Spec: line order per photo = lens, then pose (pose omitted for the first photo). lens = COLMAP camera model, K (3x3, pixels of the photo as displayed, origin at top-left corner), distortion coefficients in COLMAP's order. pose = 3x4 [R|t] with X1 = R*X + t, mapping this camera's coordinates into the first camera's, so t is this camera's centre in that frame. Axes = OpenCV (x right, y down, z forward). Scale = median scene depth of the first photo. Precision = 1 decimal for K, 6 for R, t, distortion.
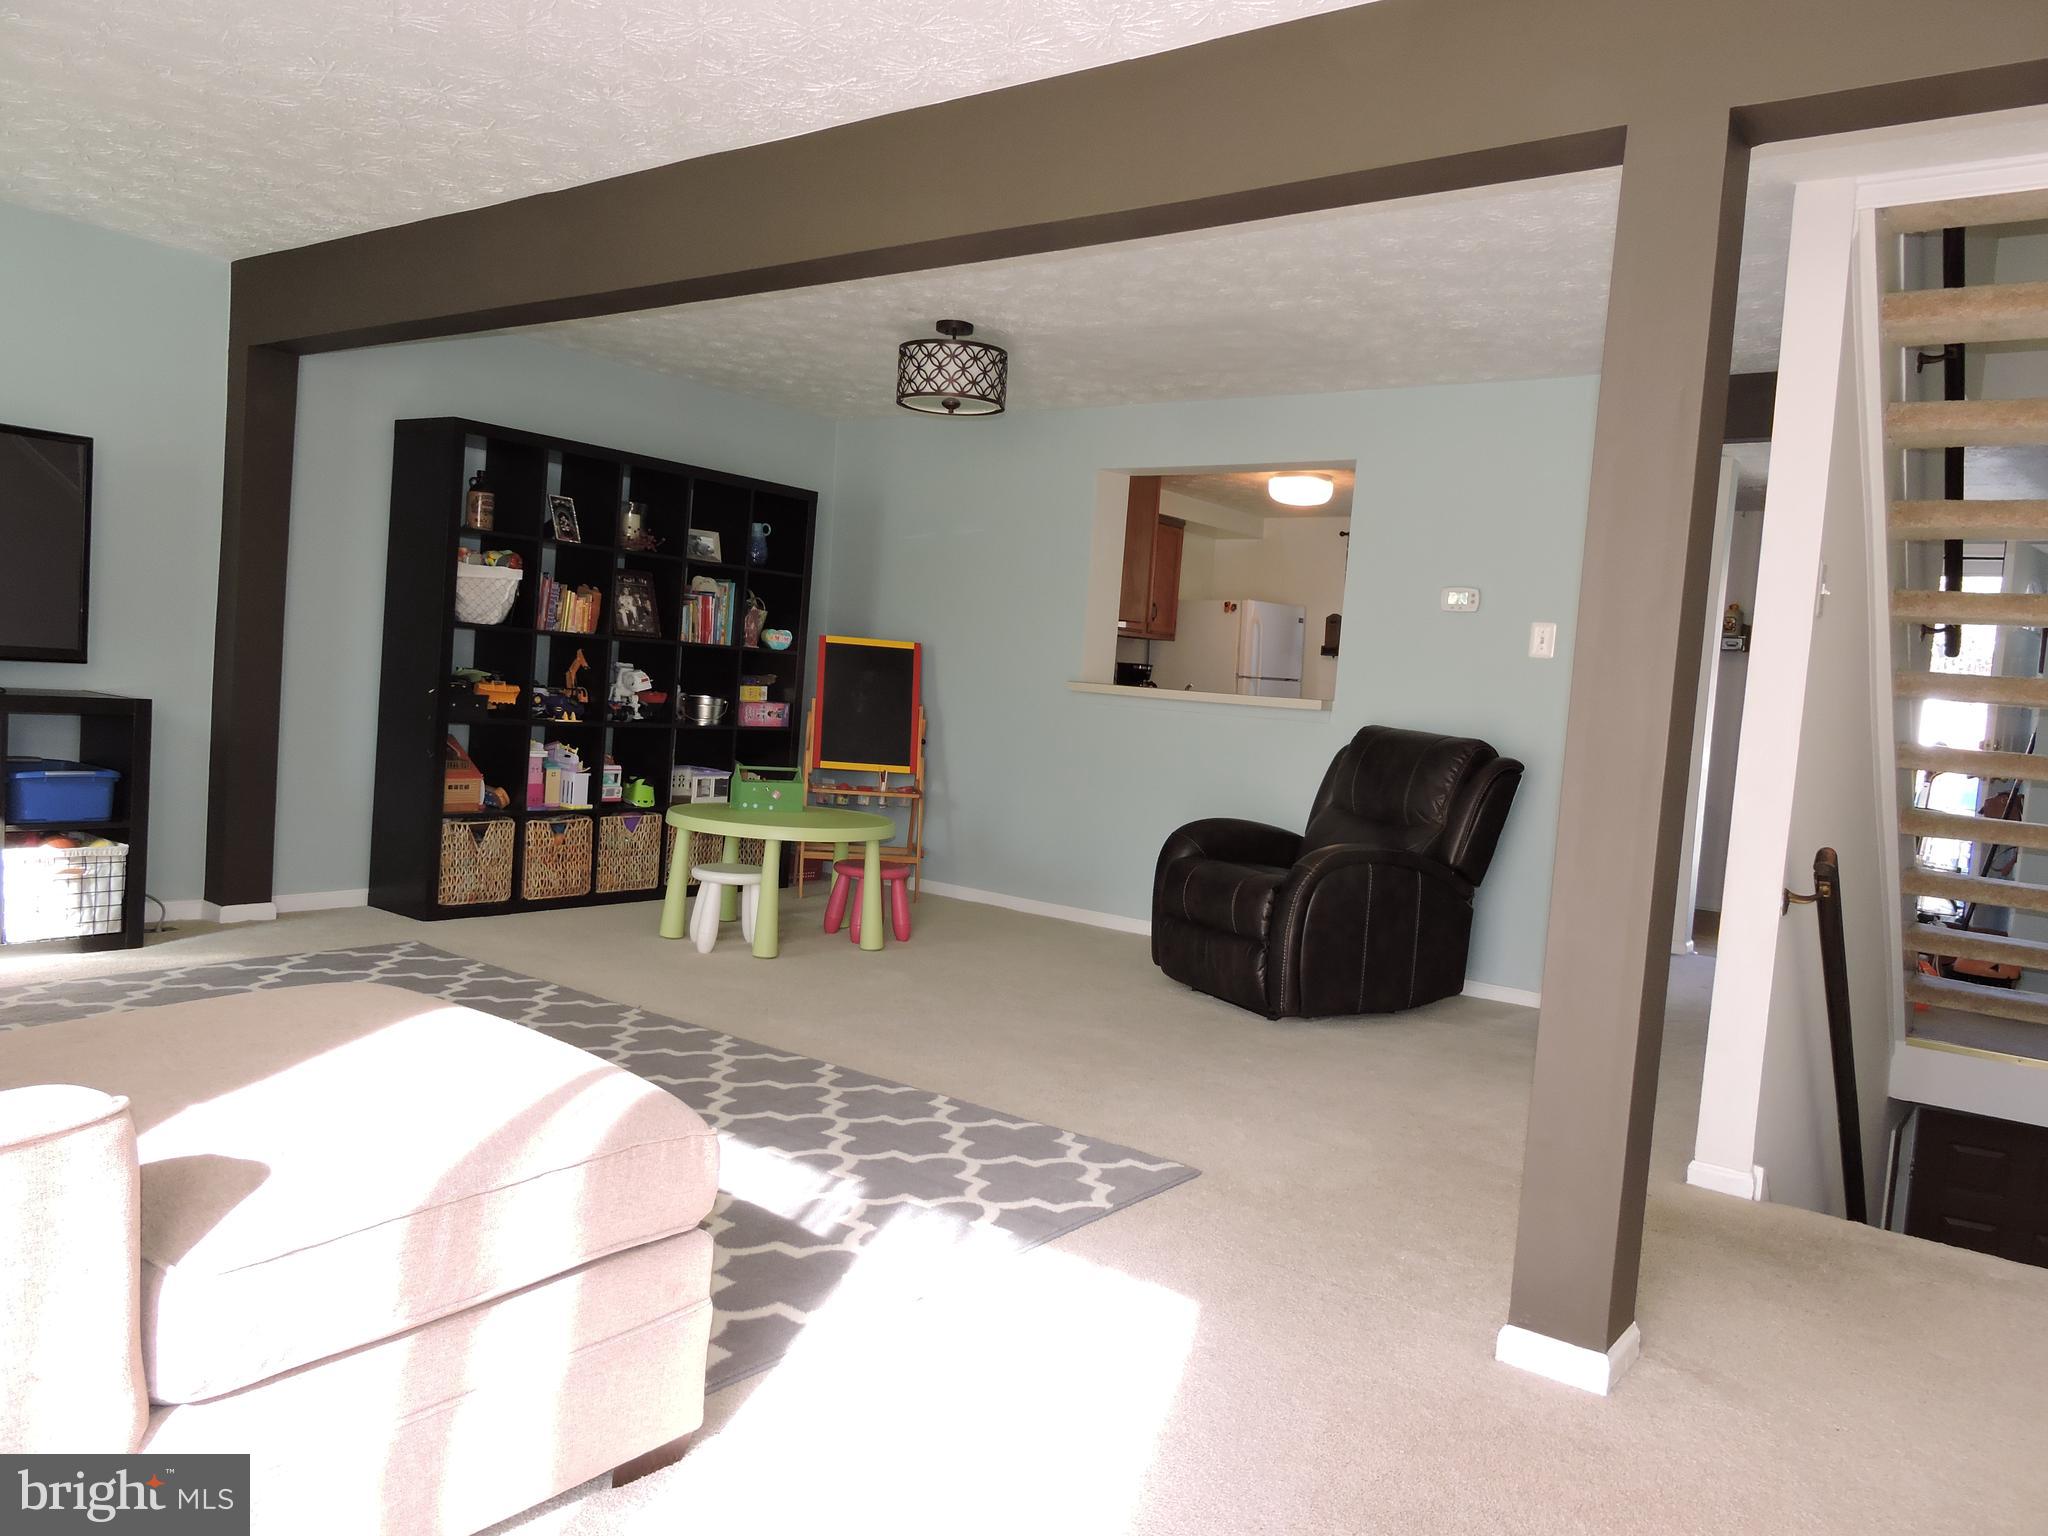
lens RADIAL K [[1457.4, 0, 1026.1], [0, 1457.4, 771.6], [0, 0, 1]] dist [-0.006429, -0.001307]
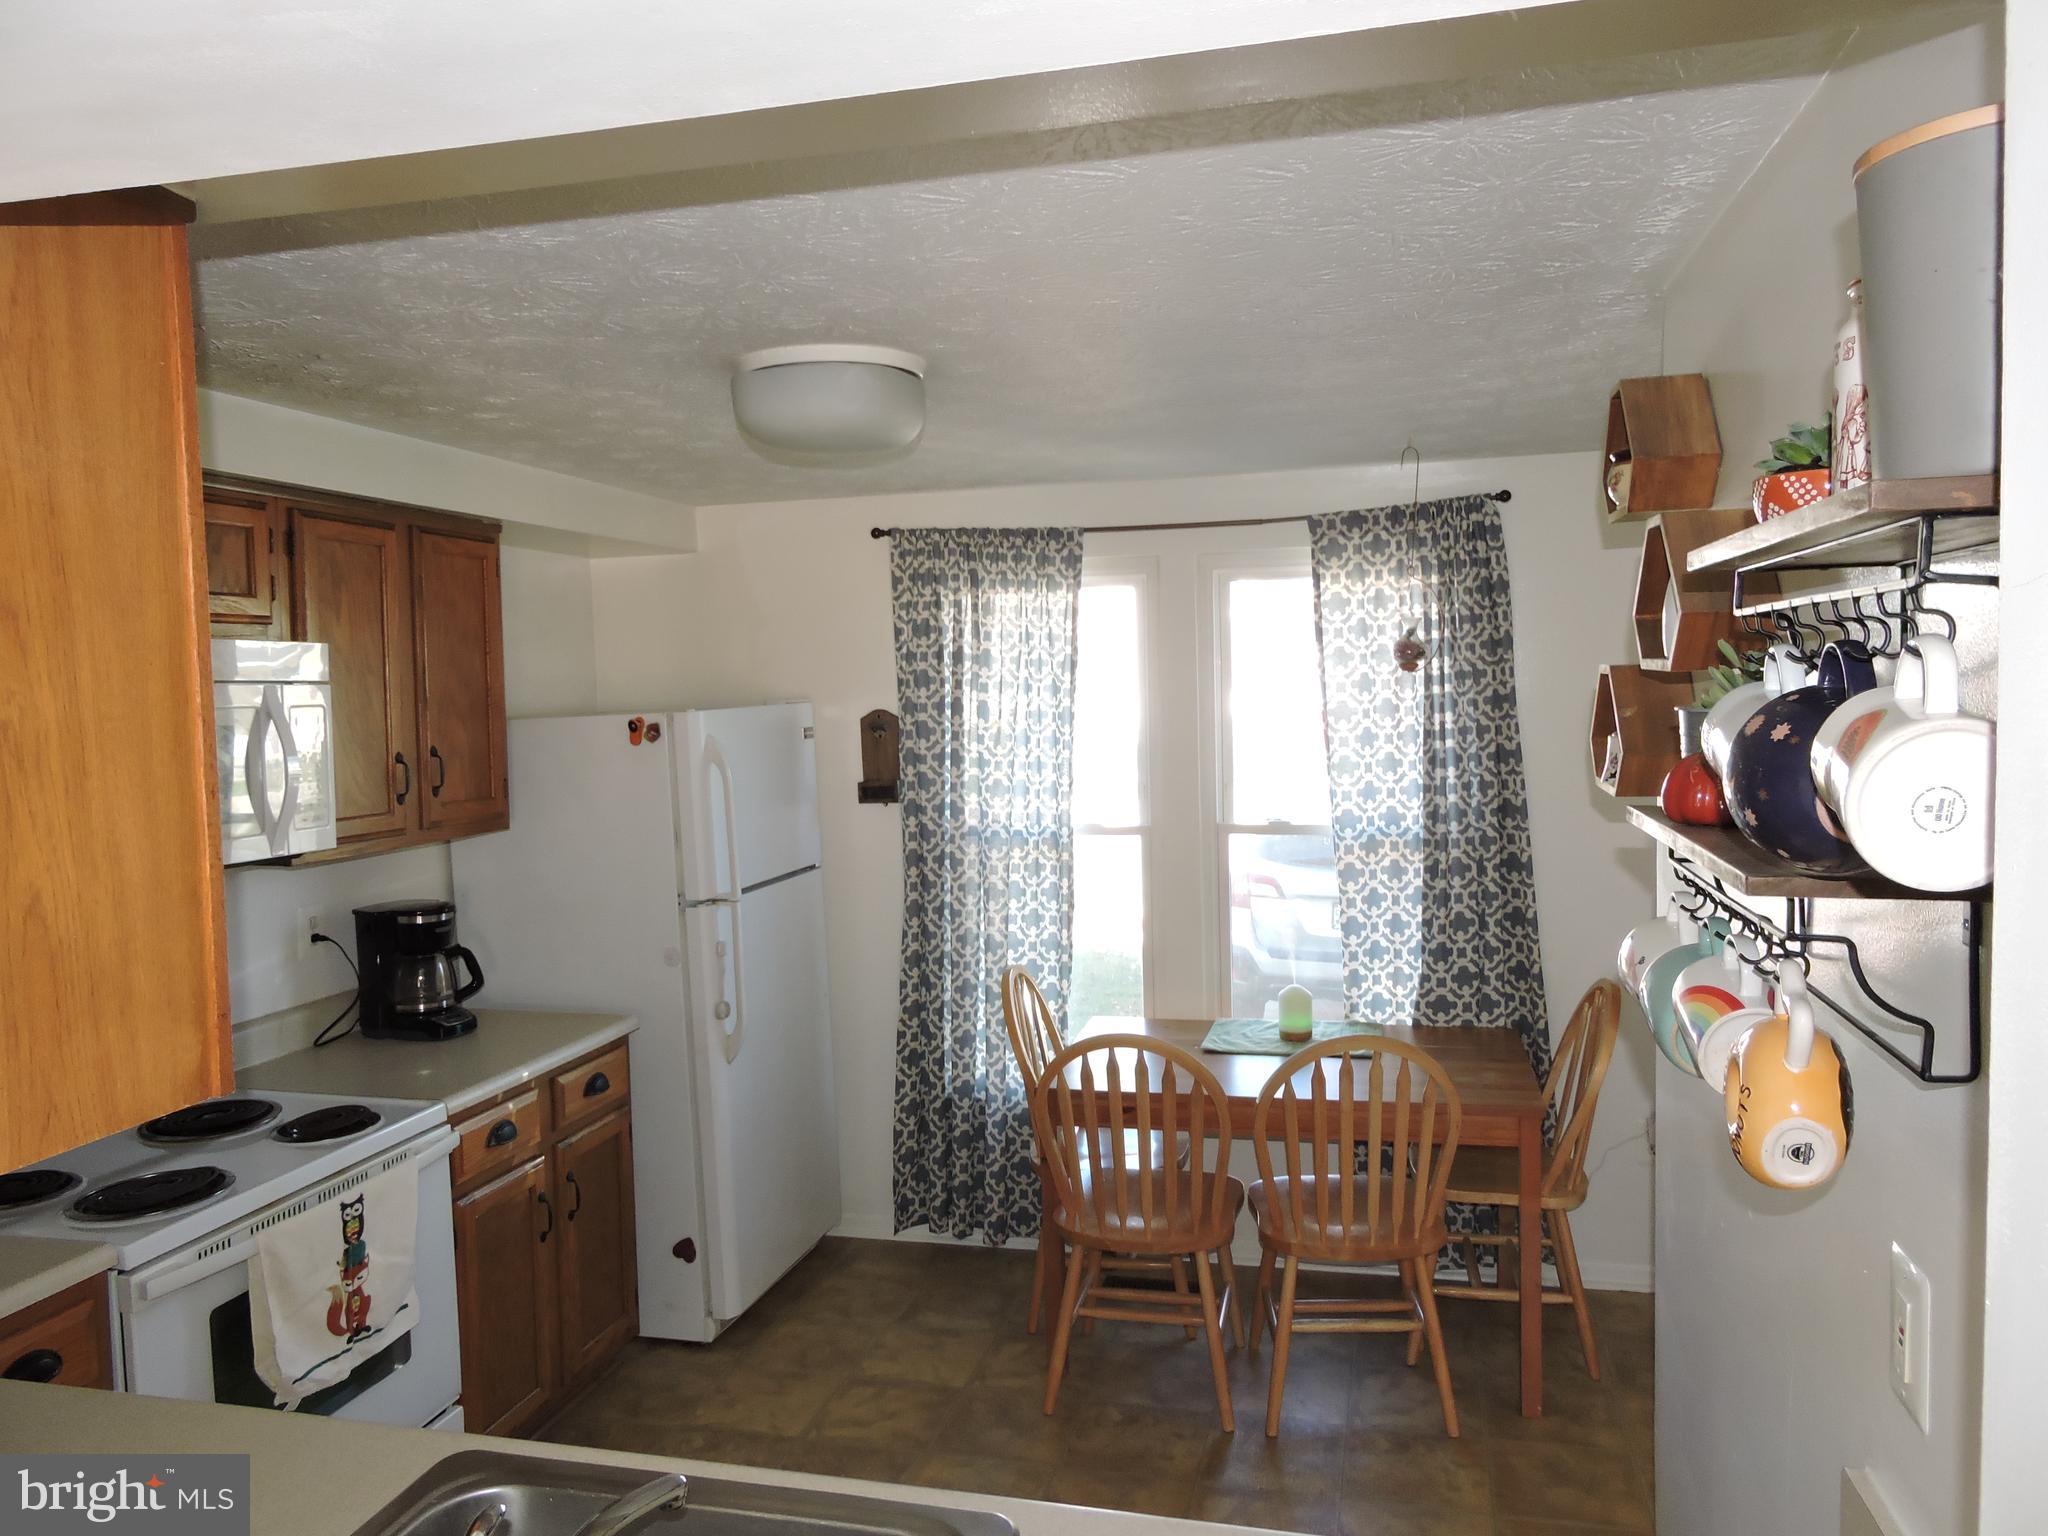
lens RADIAL K [[1457.4, 0, 1029.9], [0, 1457.4, 772.1], [0, 0, 1]] dist [-0.006429, -0.001307]
pose [[0.916516, -0.114868, 0.383150, 0.082234], [0.112644, 0.993232, 0.028318, -0.100328], [-0.383809, 0.017205, 0.923252, 0.586363]]
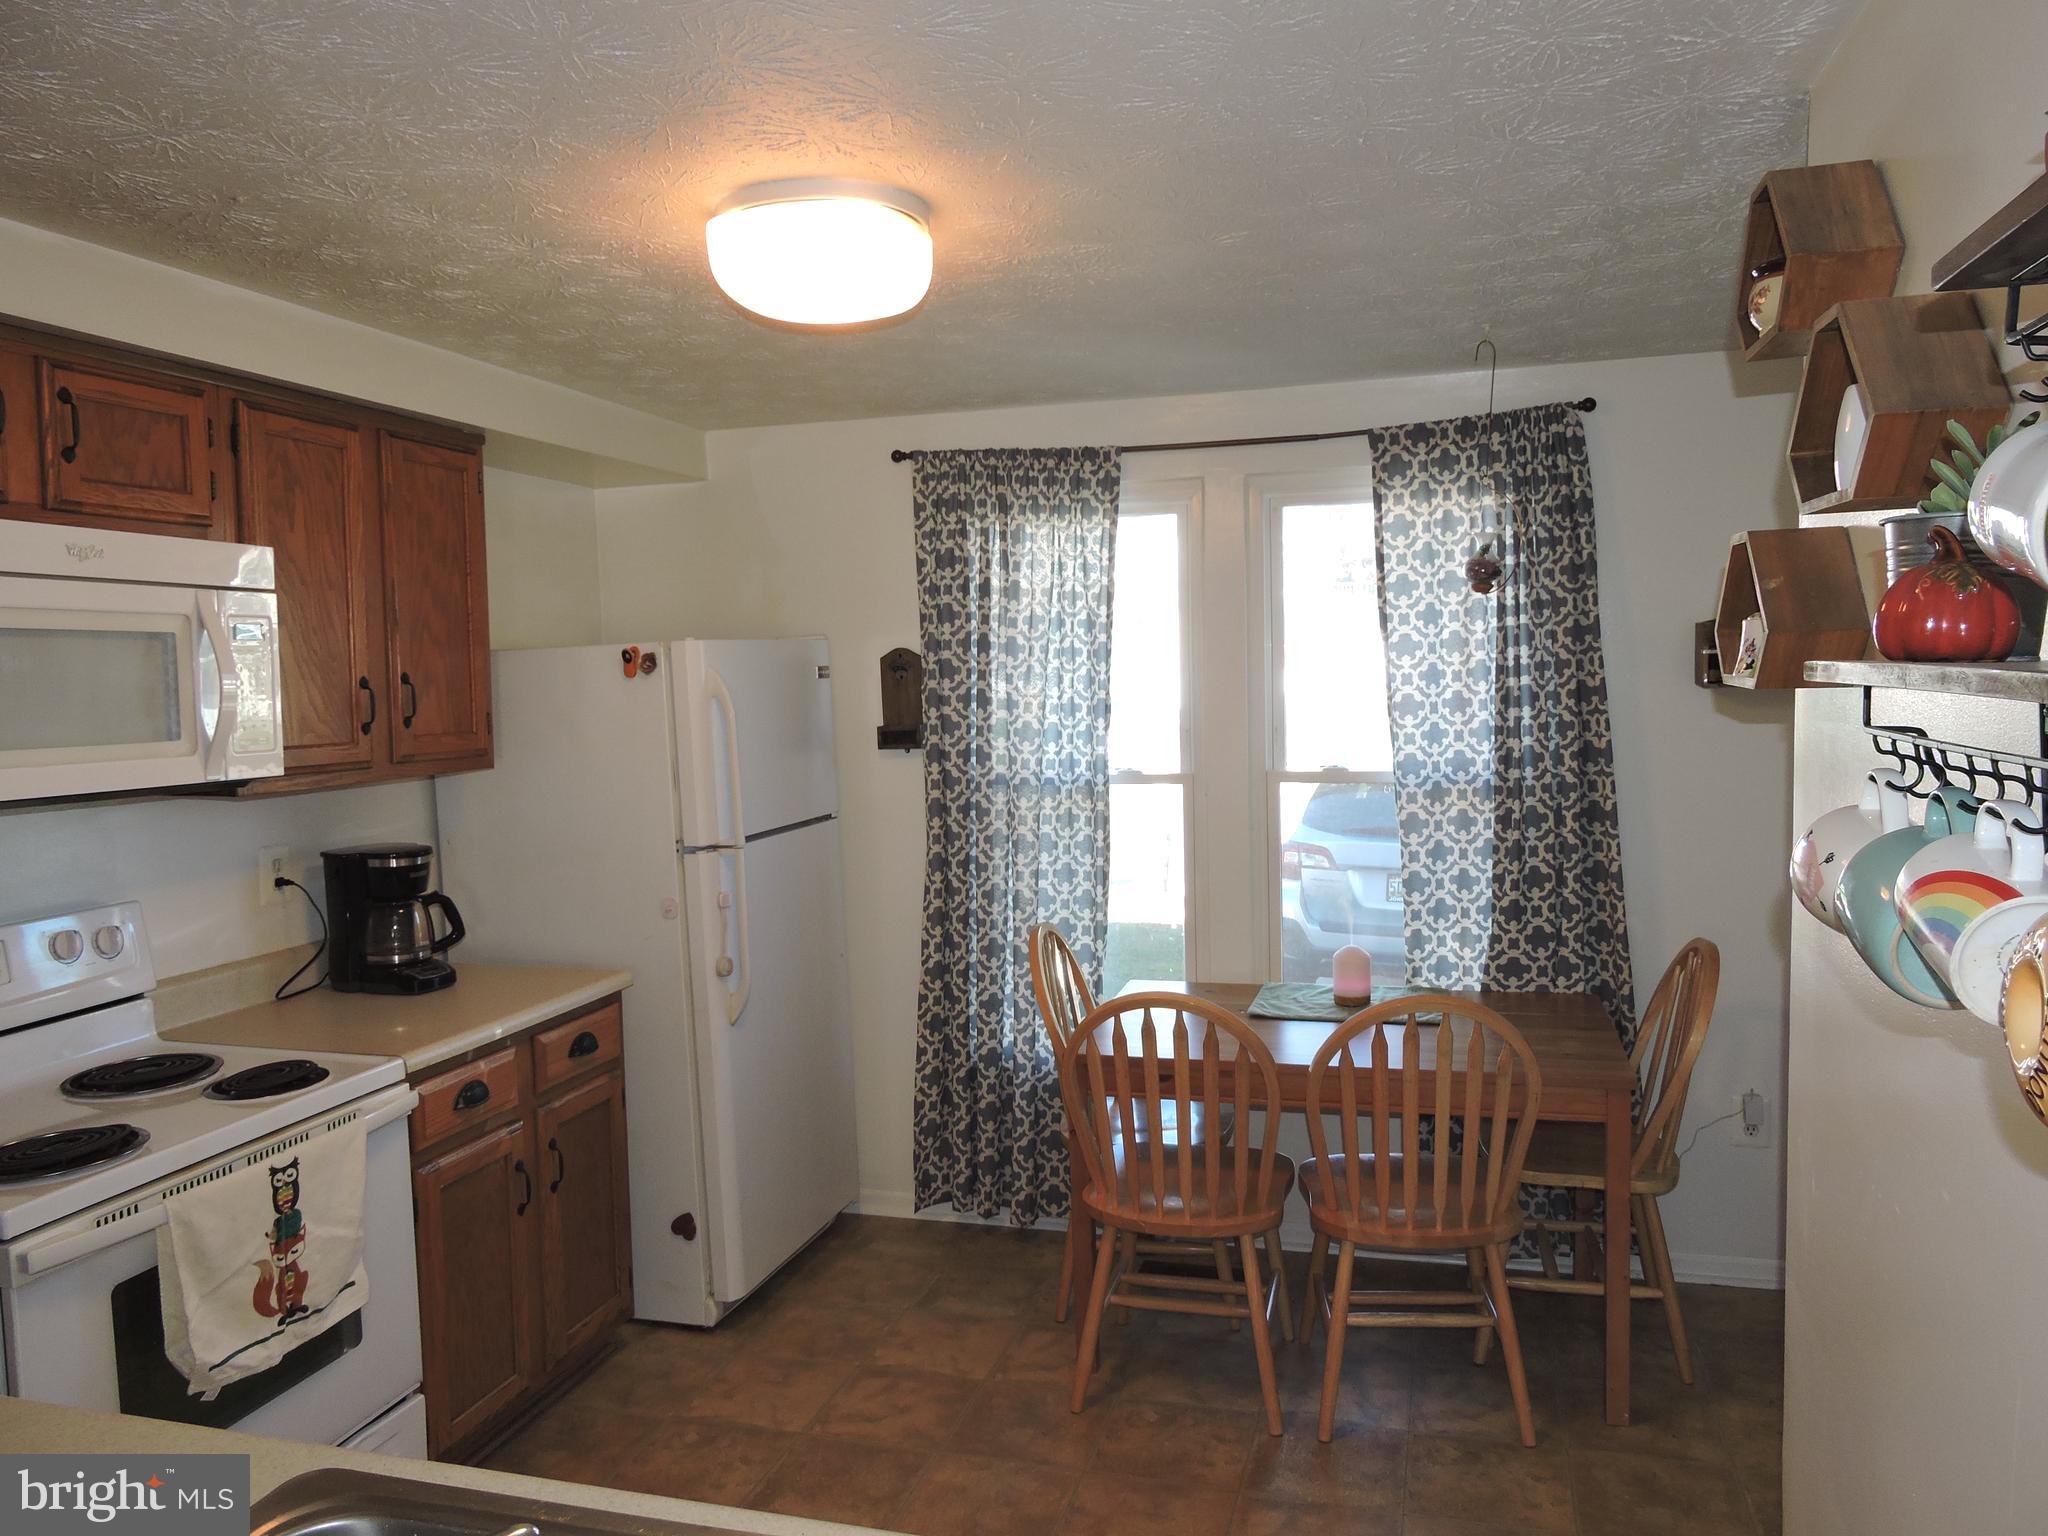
lens RADIAL K [[1457.4, 0, 1030.1], [0, 1457.4, 774.0], [0, 0, 1]] dist [-0.006429, -0.001307]
pose [[0.928799, -0.116339, 0.351848, 0.098586], [0.110559, 0.993197, 0.036551, -0.086766], [-0.353707, 0.004952, 0.935343, 0.618014]]
